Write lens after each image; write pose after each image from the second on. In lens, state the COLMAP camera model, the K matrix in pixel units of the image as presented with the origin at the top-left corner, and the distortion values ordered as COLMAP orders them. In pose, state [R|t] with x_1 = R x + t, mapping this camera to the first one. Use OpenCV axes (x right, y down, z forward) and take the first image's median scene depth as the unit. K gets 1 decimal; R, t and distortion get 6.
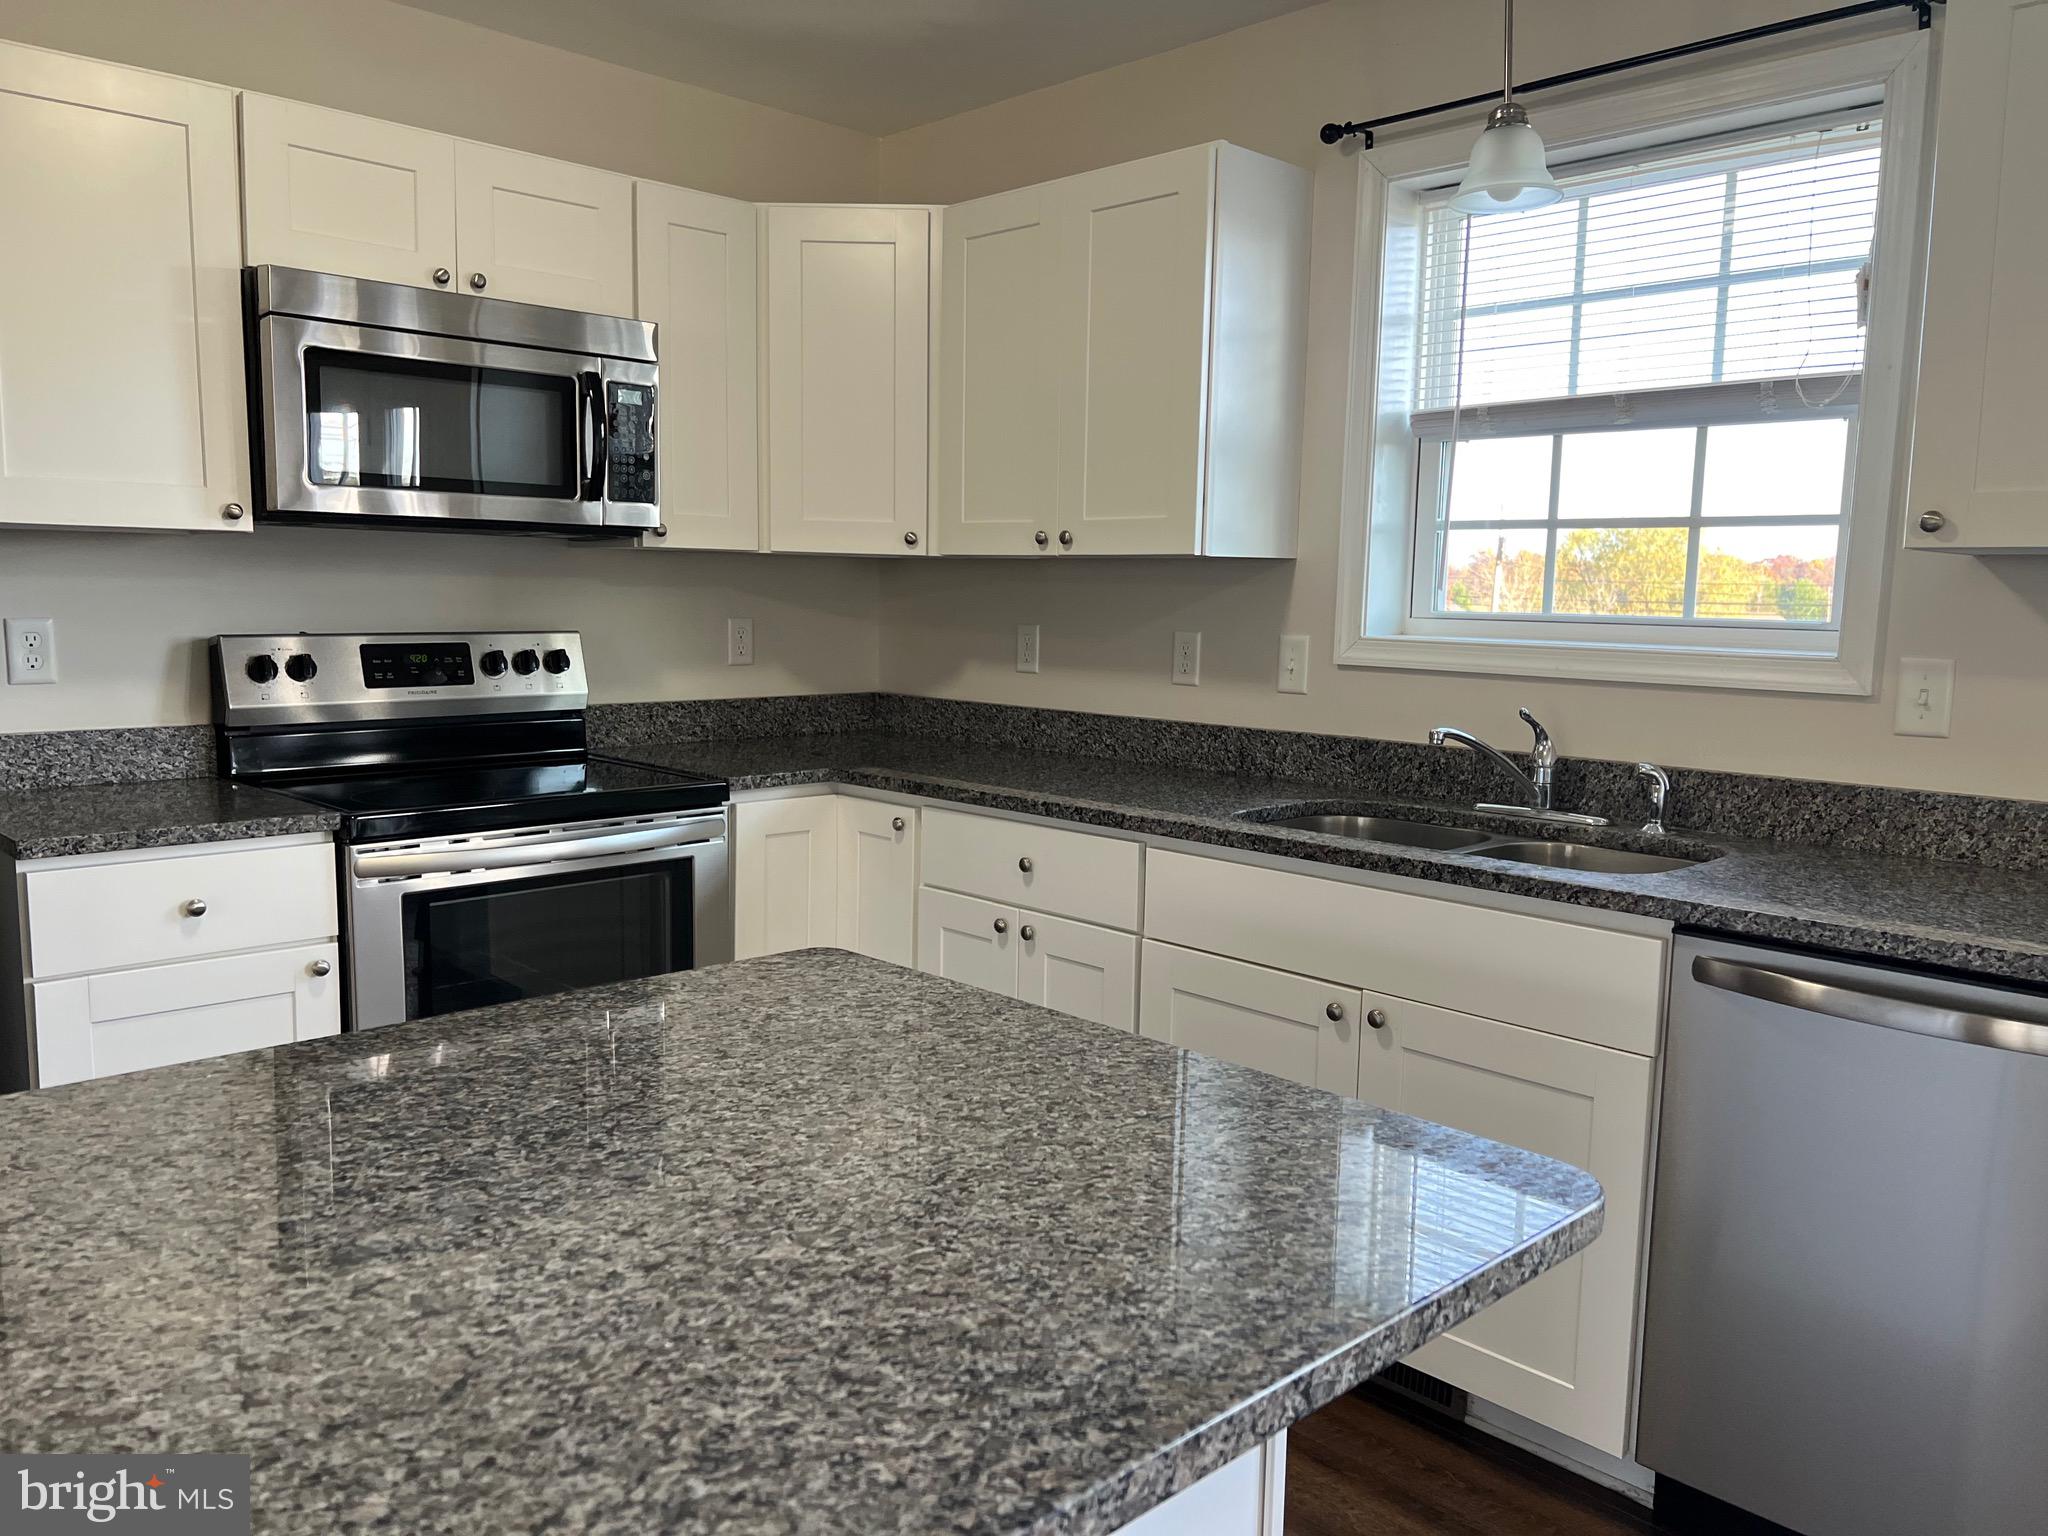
lens RADIAL K [[1533.9, 0, 1017.1], [0, 1533.9, 763.4], [0, 0, 1]] dist [0.057966, -0.065811]
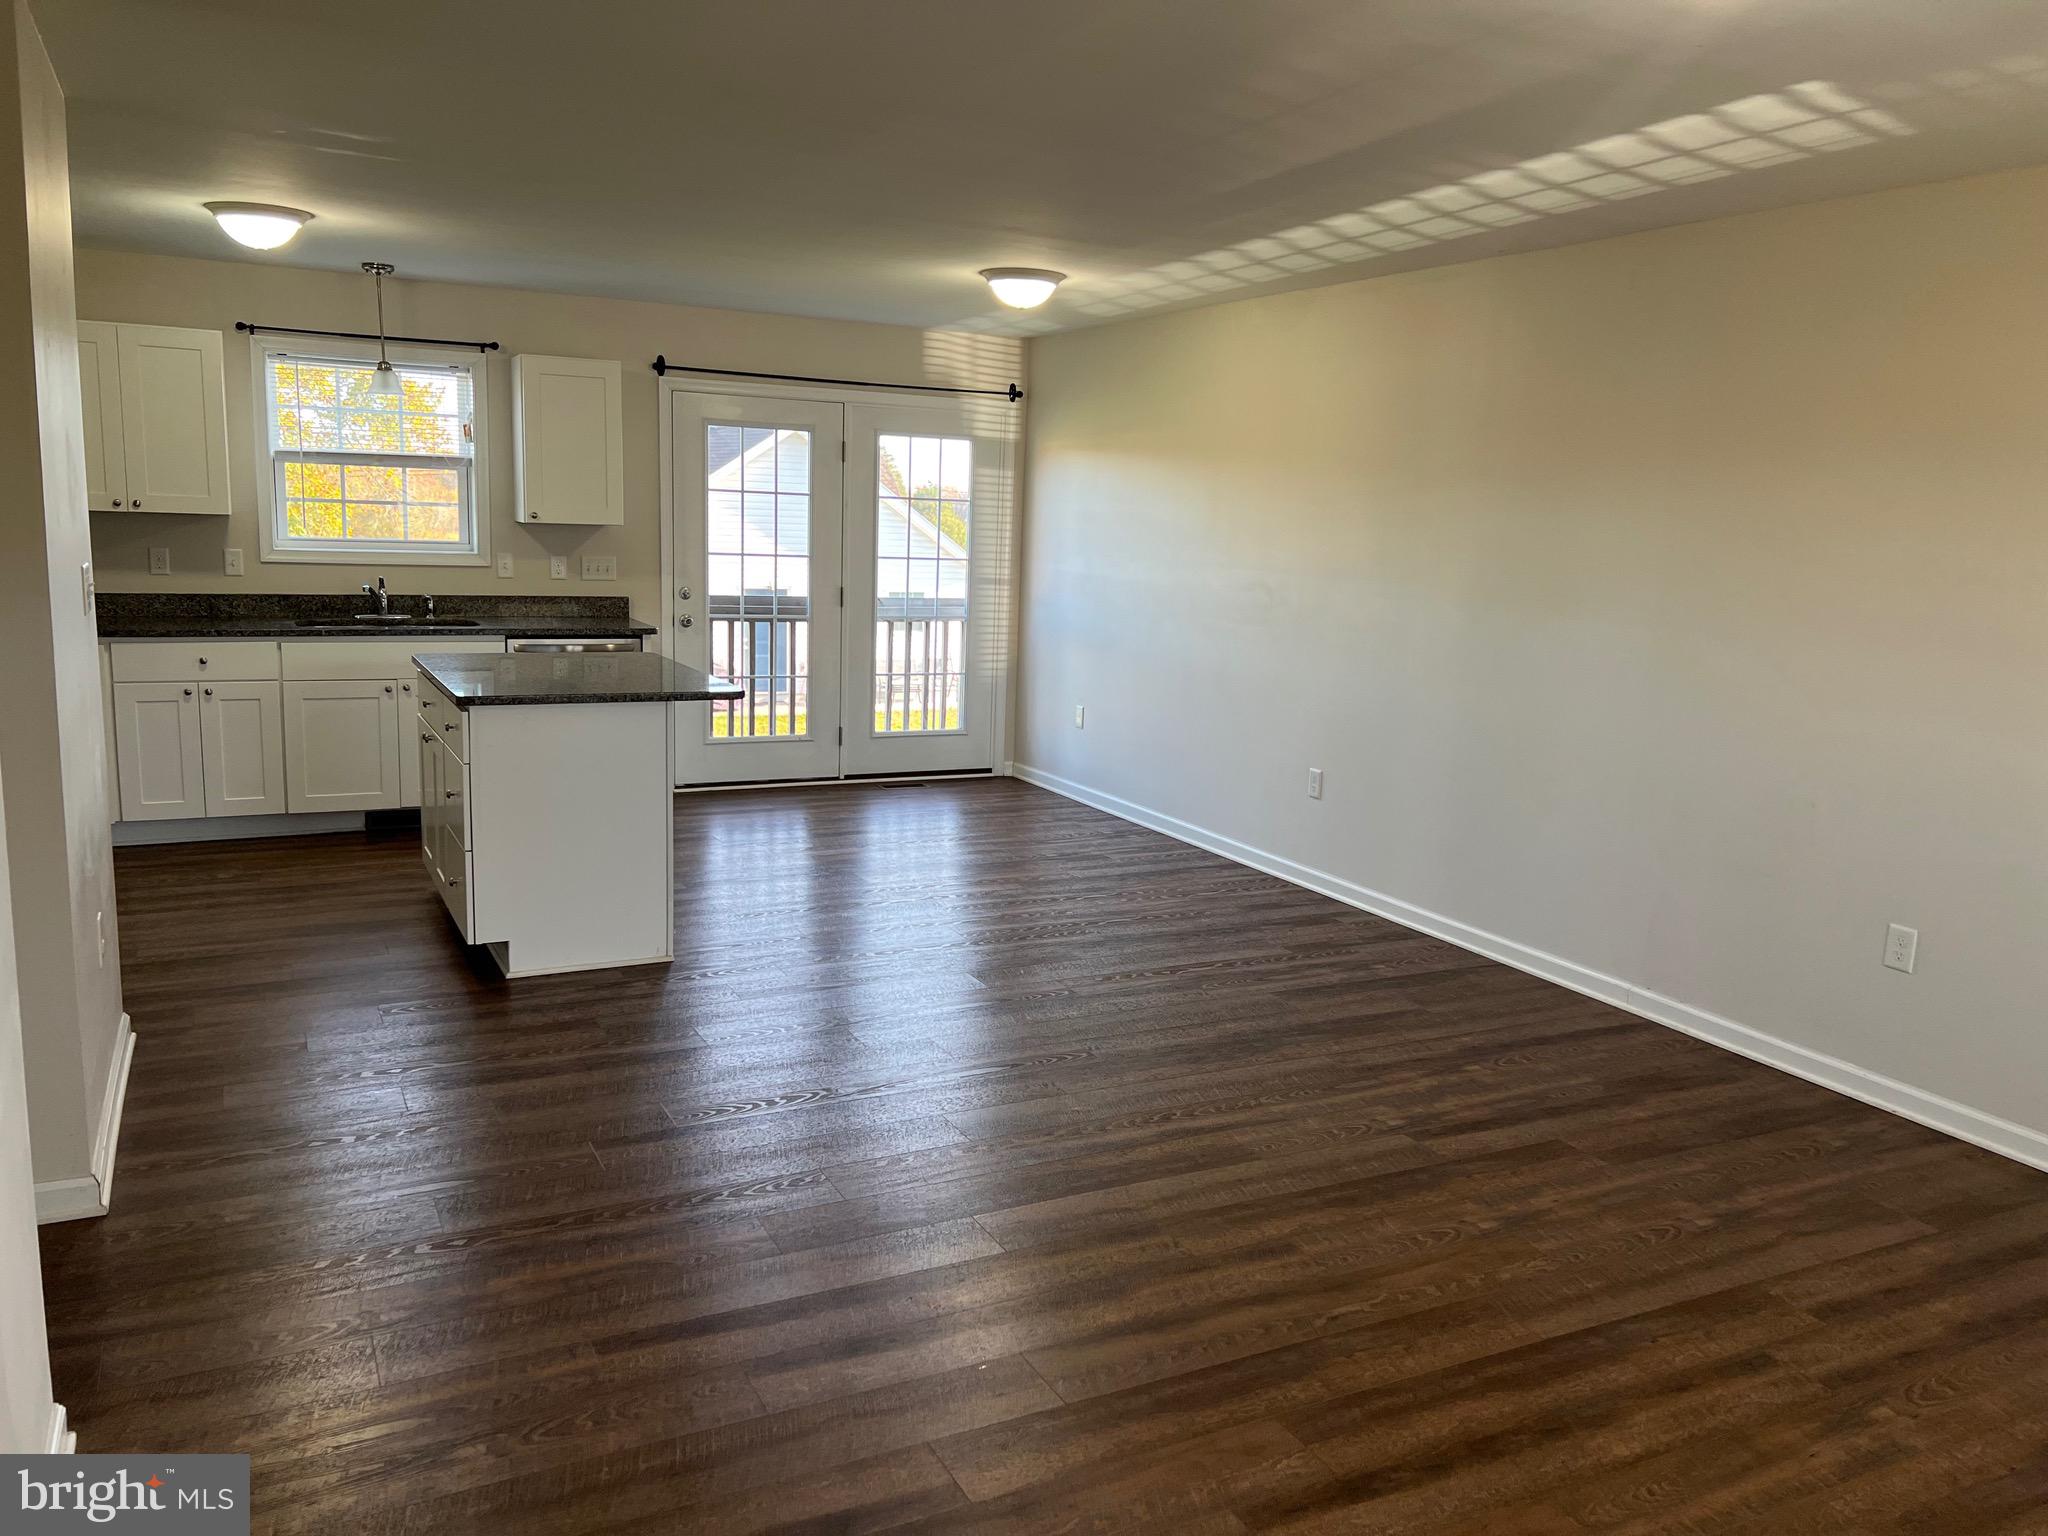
lens RADIAL K [[1533.9, 0, 1021.5], [0, 1533.9, 784.4], [0, 0, 1]] dist [0.057966, -0.065811]
pose [[0.299021, -0.180459, 0.937028, -1.673673], [0.079267, 0.983259, 0.164068, -0.029436], [-0.950948, 0.025216, 0.308320, -0.750950]]
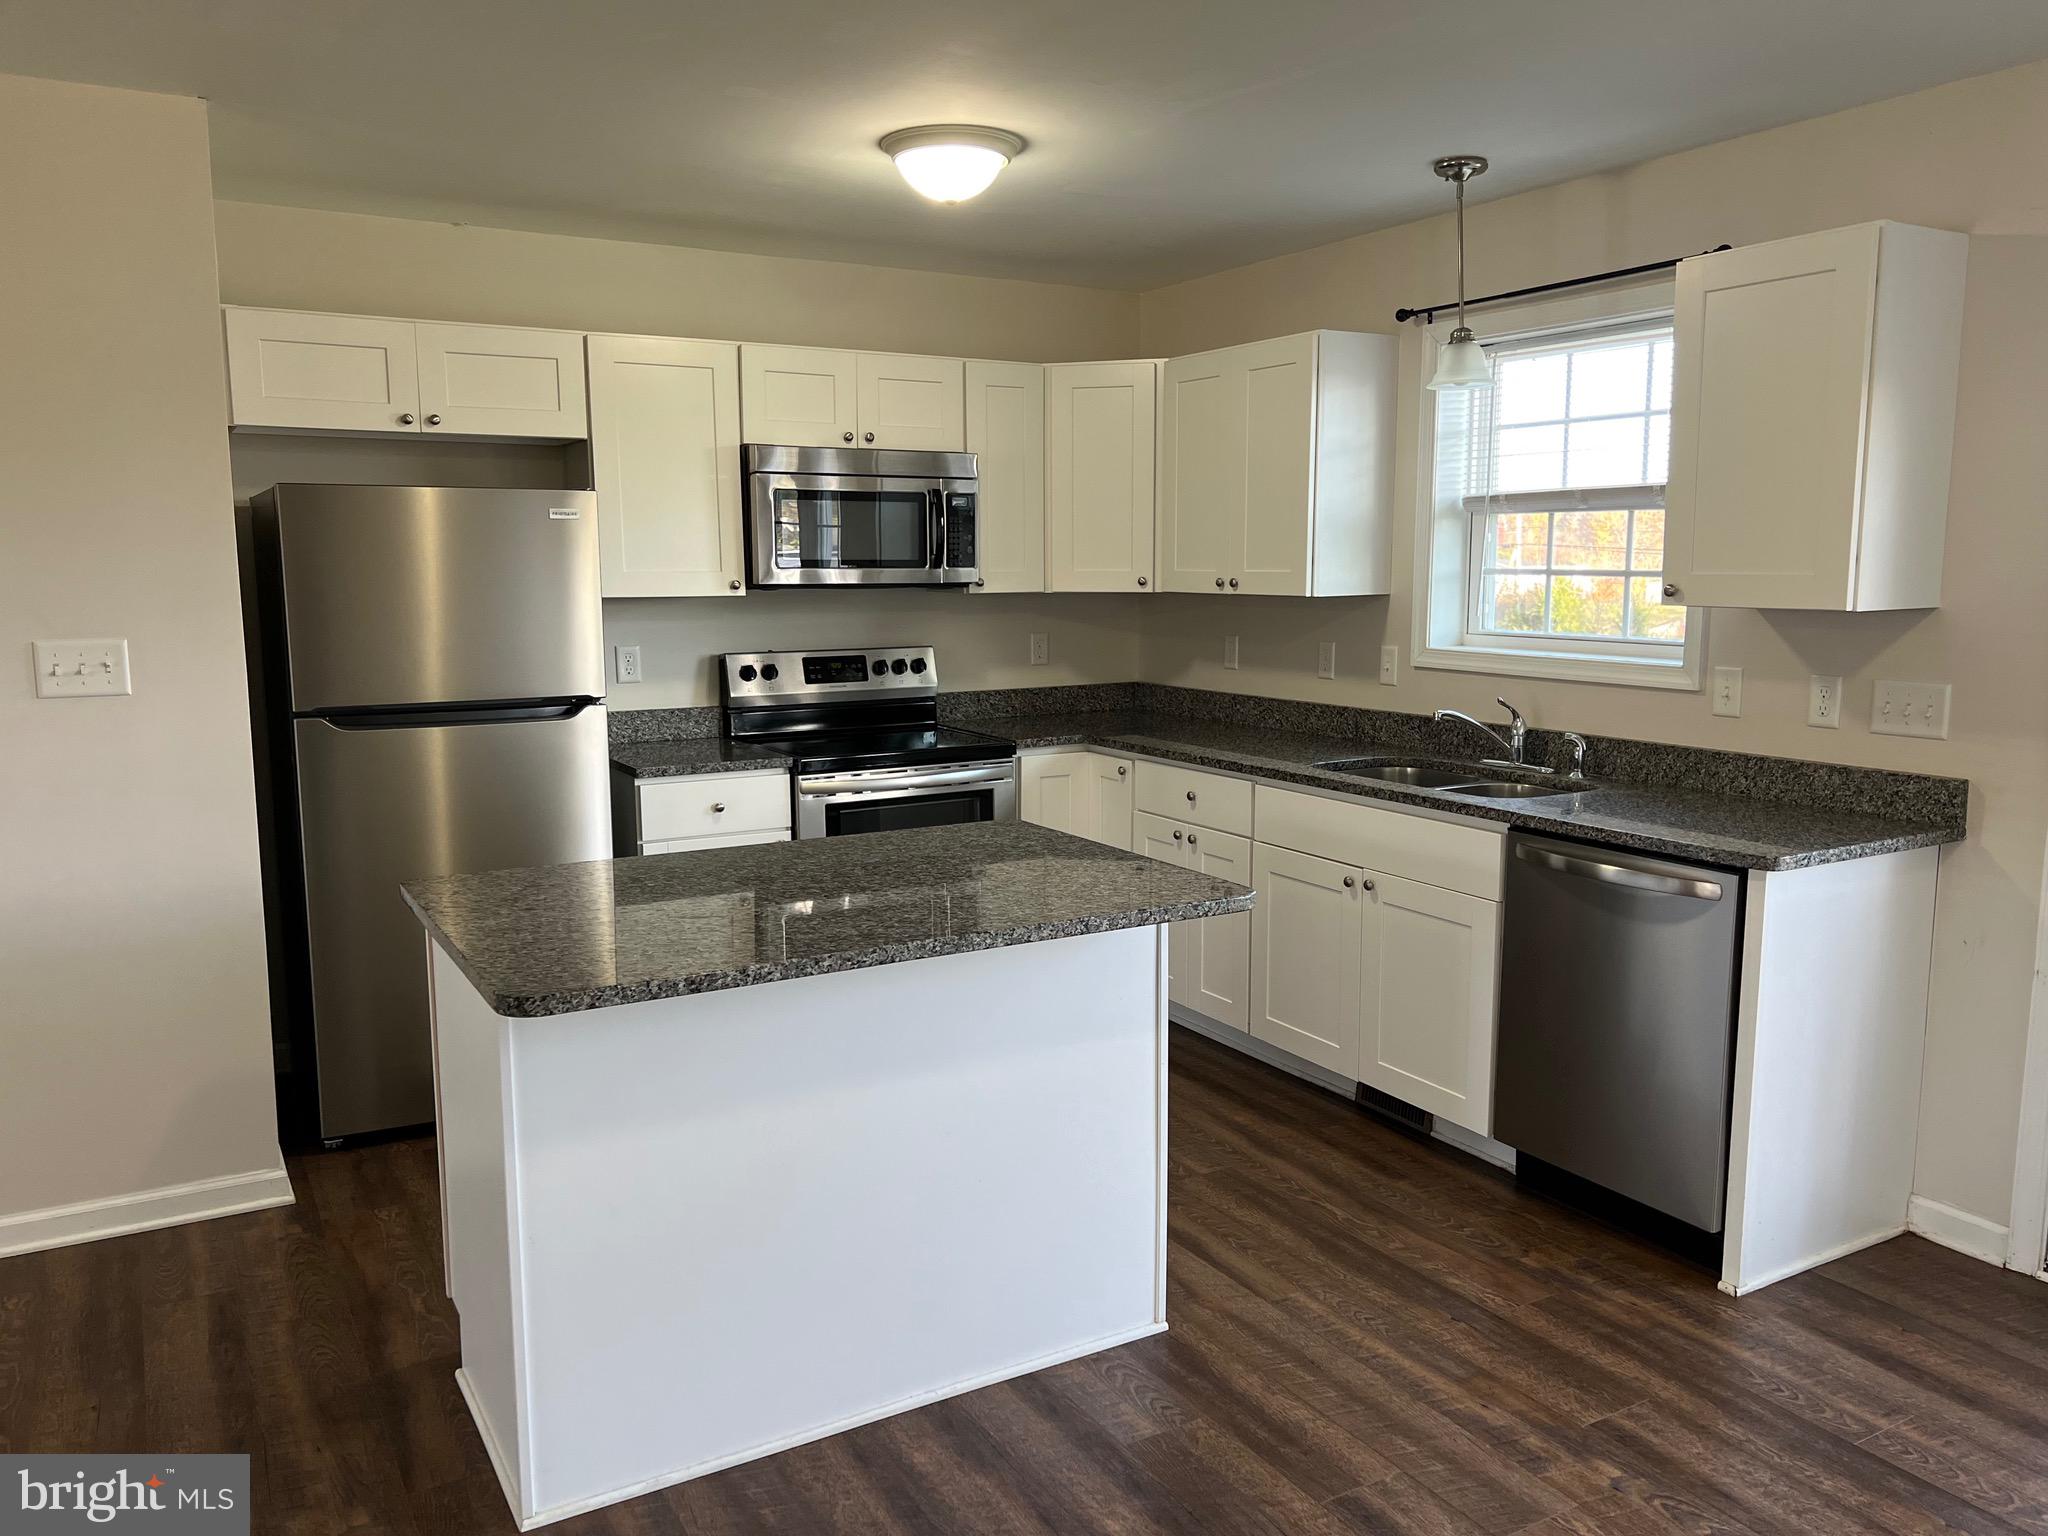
lens RADIAL K [[1533.9, 0, 1045.5], [0, 1533.9, 766.2], [0, 0, 1]] dist [0.057966, -0.065811]
pose [[0.971760, 0.010560, -0.235733, 0.222118], [-0.005705, 0.999758, 0.021265, 0.002686], [0.235901, -0.019319, 0.971585, -0.549823]]
